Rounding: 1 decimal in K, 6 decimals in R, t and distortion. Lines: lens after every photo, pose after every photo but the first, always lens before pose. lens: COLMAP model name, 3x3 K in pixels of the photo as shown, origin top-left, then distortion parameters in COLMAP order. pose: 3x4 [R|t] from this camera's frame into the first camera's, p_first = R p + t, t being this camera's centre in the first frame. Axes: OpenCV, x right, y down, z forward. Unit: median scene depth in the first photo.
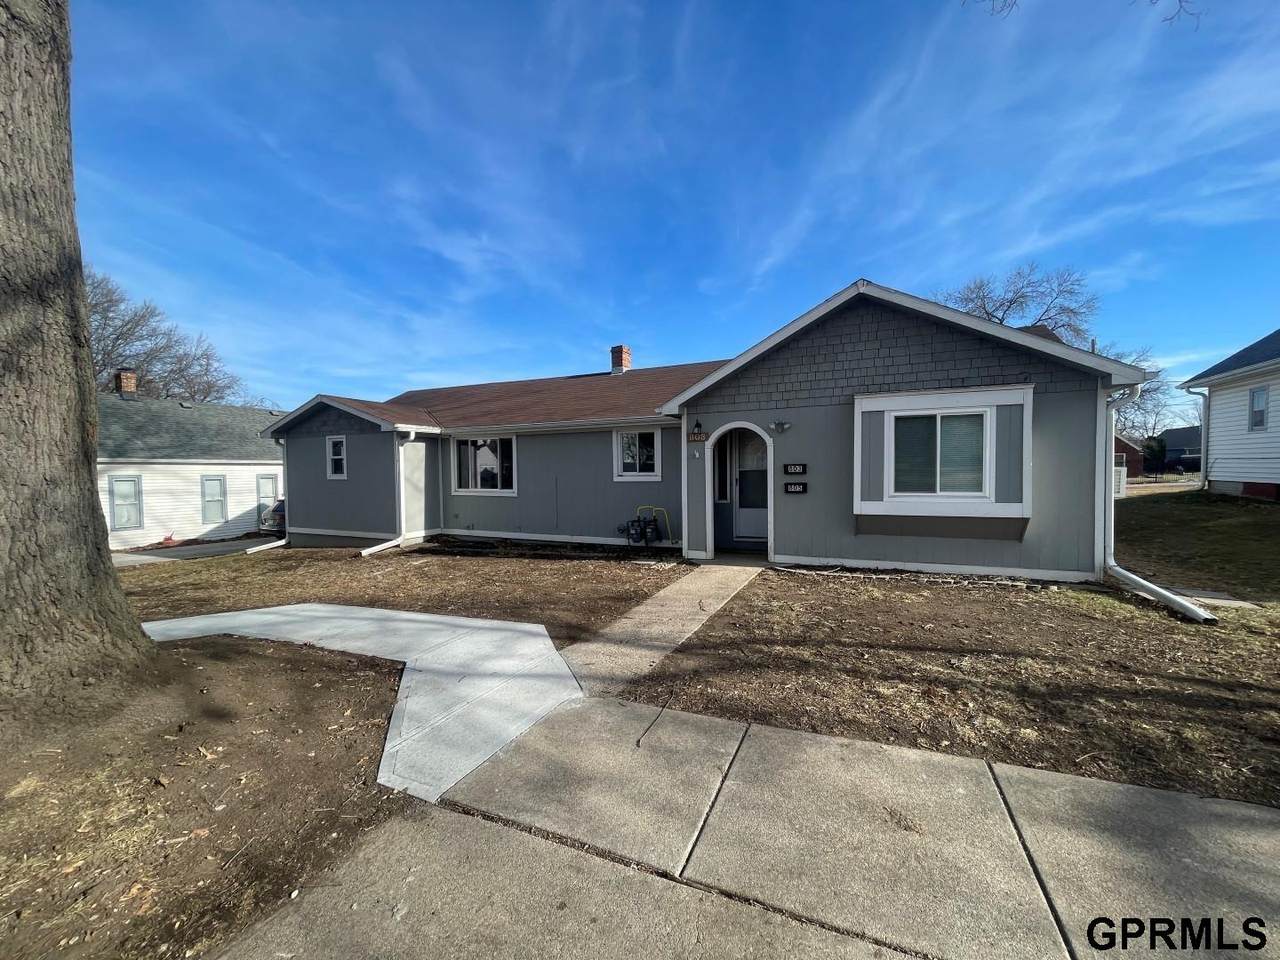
lens RADIAL K [[519.0, 0, 640.0], [0, 519.0, 480.0], [0, 0, 1]] dist [0.001052, -0.000039]
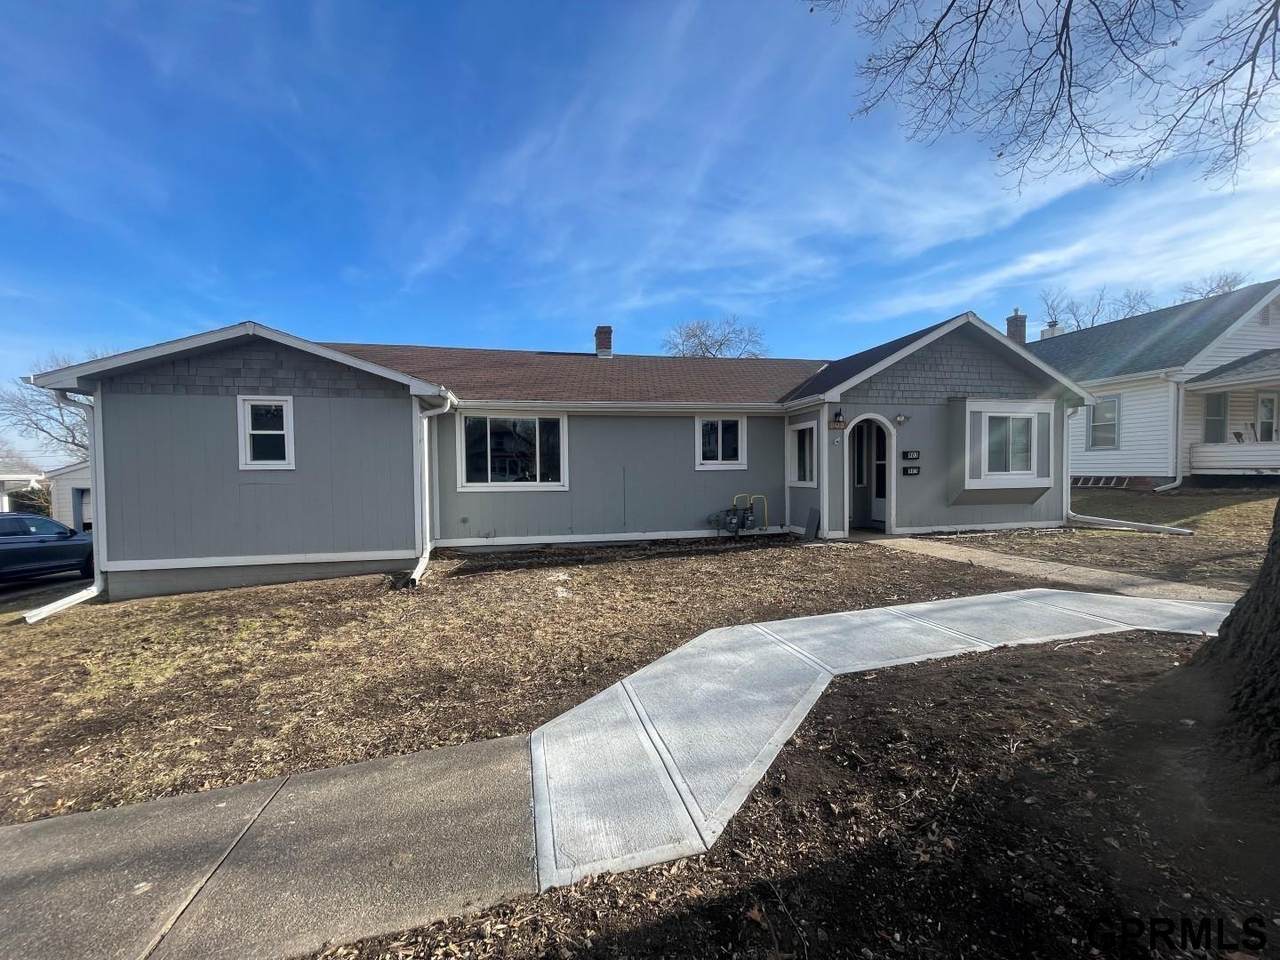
lens RADIAL K [[502.1, 0, 640.0], [0, 502.1, 480.0], [0, 0, 1]] dist [-0.010233, 0.000177]
pose [[0.798723, -0.009429, 0.601624, -0.699418], [0.016726, 0.999839, -0.006535, 0.025657], [-0.601466, 0.015283, 0.798752, 0.344080]]
